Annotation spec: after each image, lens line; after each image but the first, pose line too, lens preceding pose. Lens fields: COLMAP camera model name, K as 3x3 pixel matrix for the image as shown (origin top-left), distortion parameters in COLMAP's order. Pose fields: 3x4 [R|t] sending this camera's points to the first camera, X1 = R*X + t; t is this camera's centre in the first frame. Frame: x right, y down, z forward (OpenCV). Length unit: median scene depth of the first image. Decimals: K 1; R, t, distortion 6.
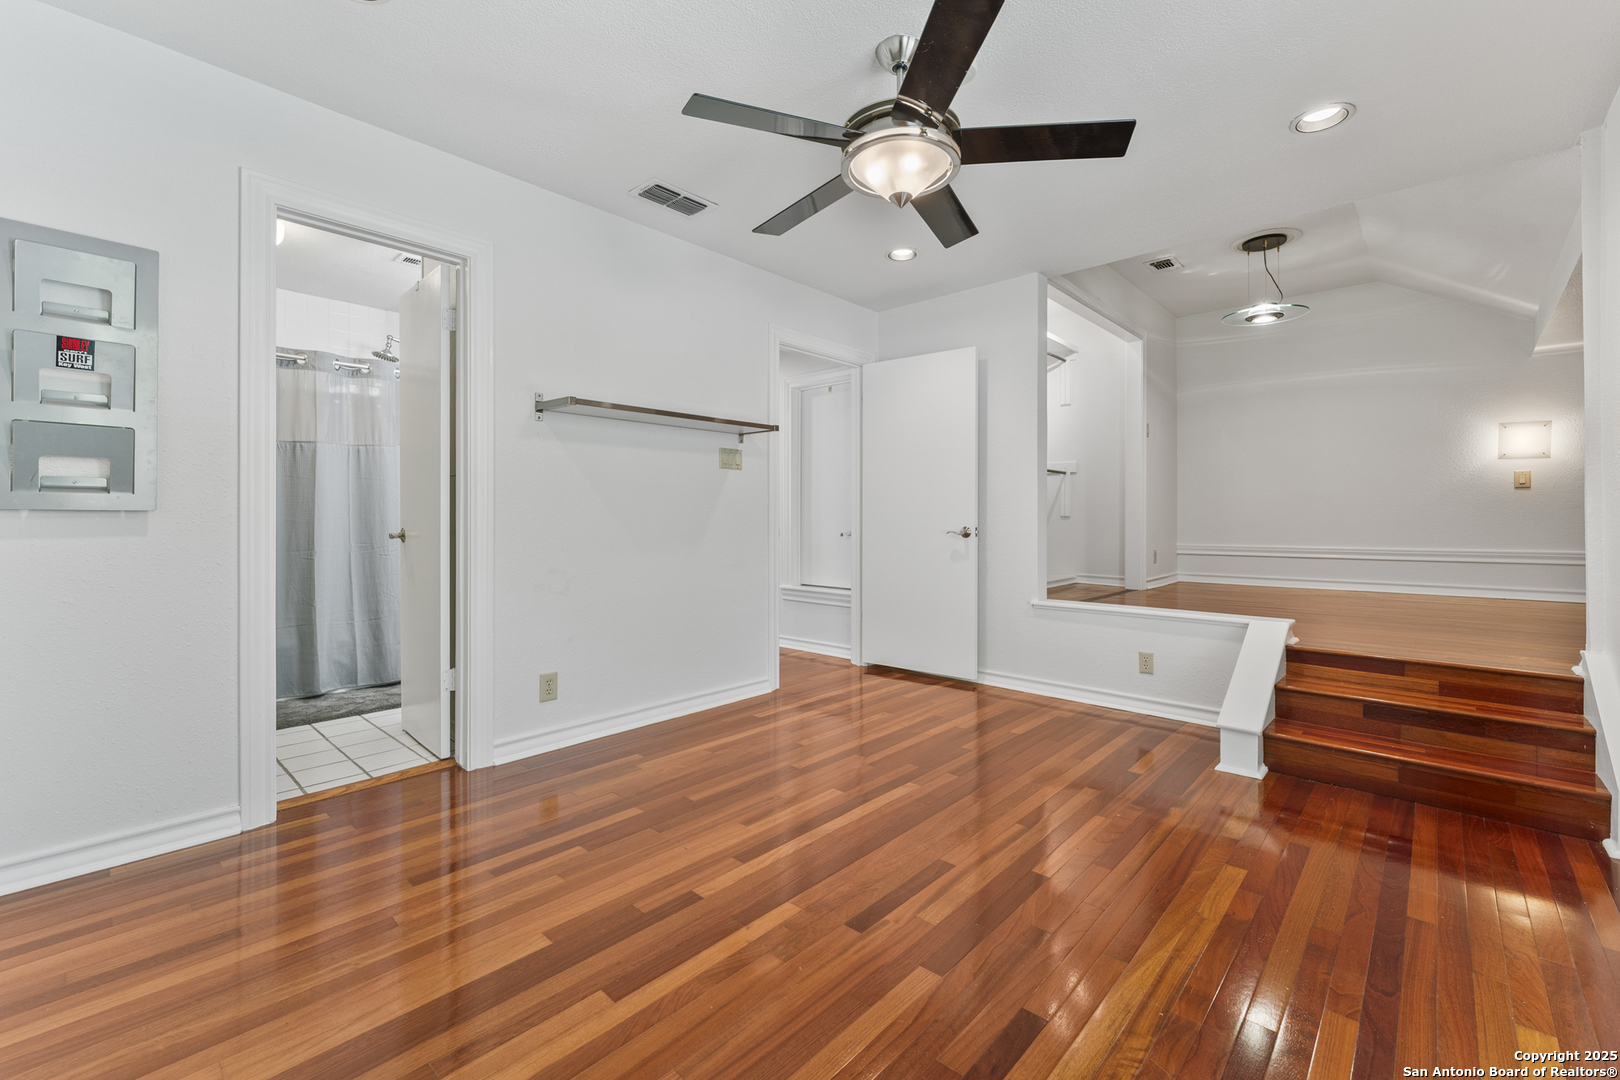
lens RADIAL K [[676.0, 0, 808.0], [0, 676.0, 515.2], [0, 0, 1]] dist [0.001498, -0.000015]
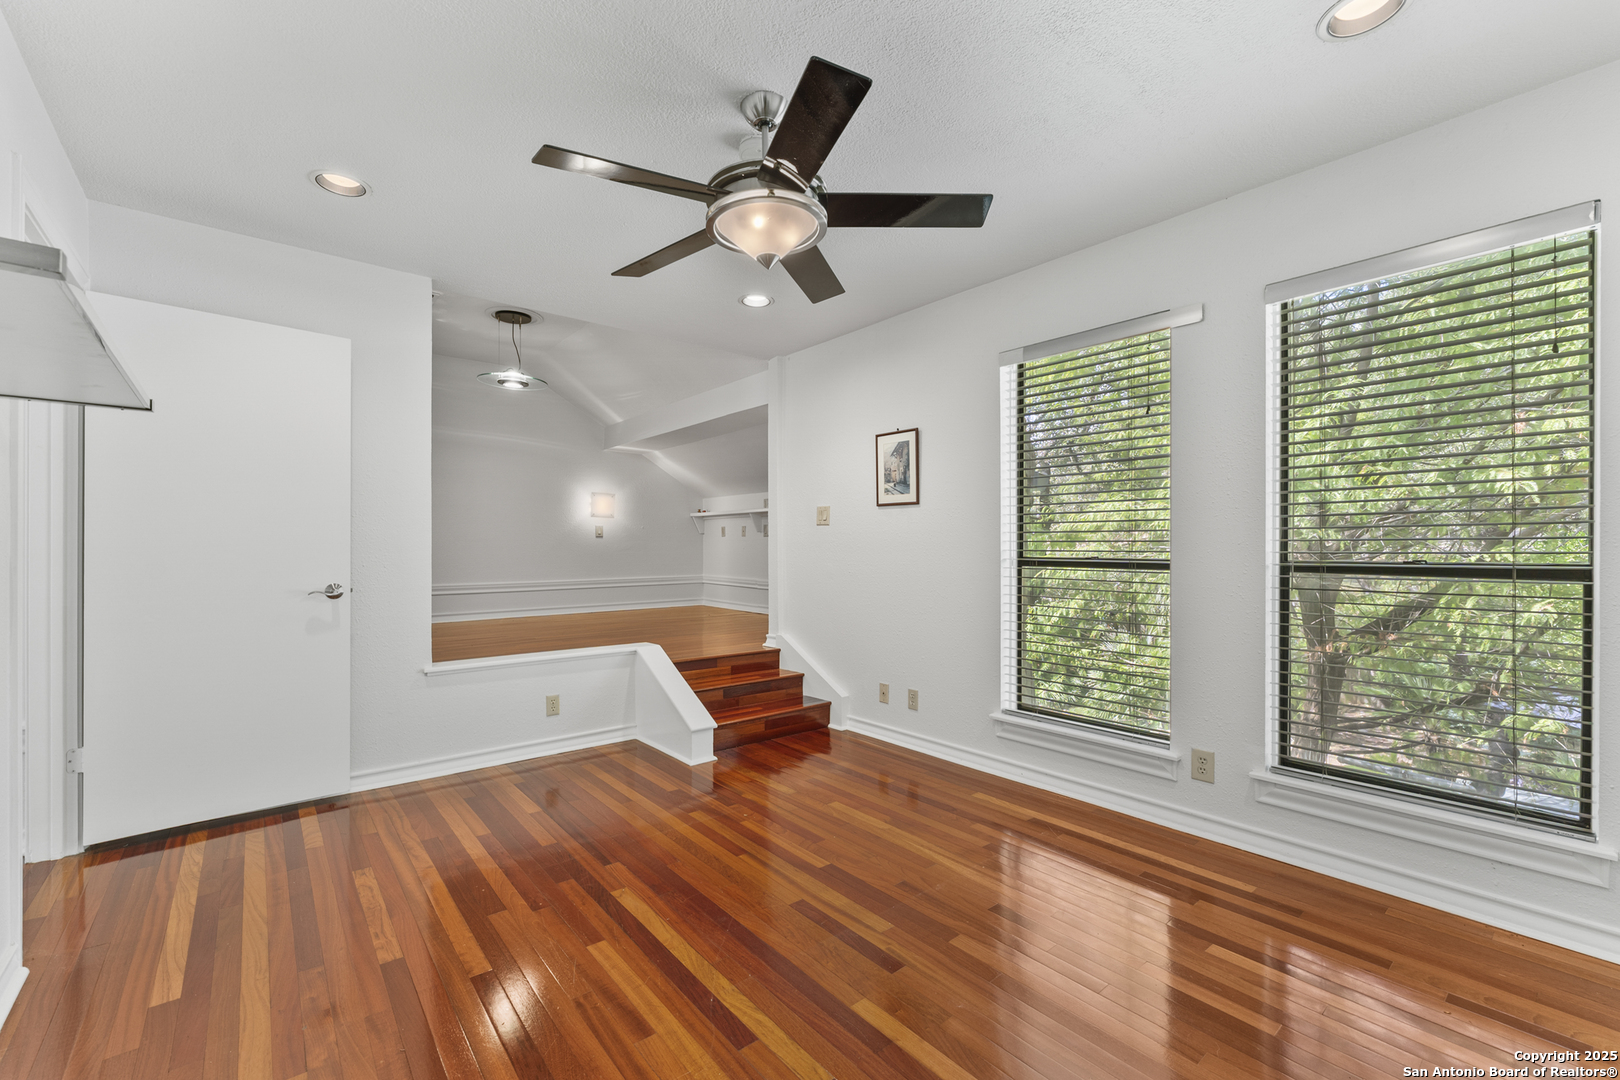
lens RADIAL K [[672.9, 0, 808.3], [0, 672.9, 547.3], [0, 0, 1]] dist [0.000595, 0.000150]
pose [[0.141681, -0.000091, 0.989912, -0.505705], [-0.000913, 1.000000, 0.000223, -0.027898], [-0.989912, -0.000935, 0.141681, 0.498317]]
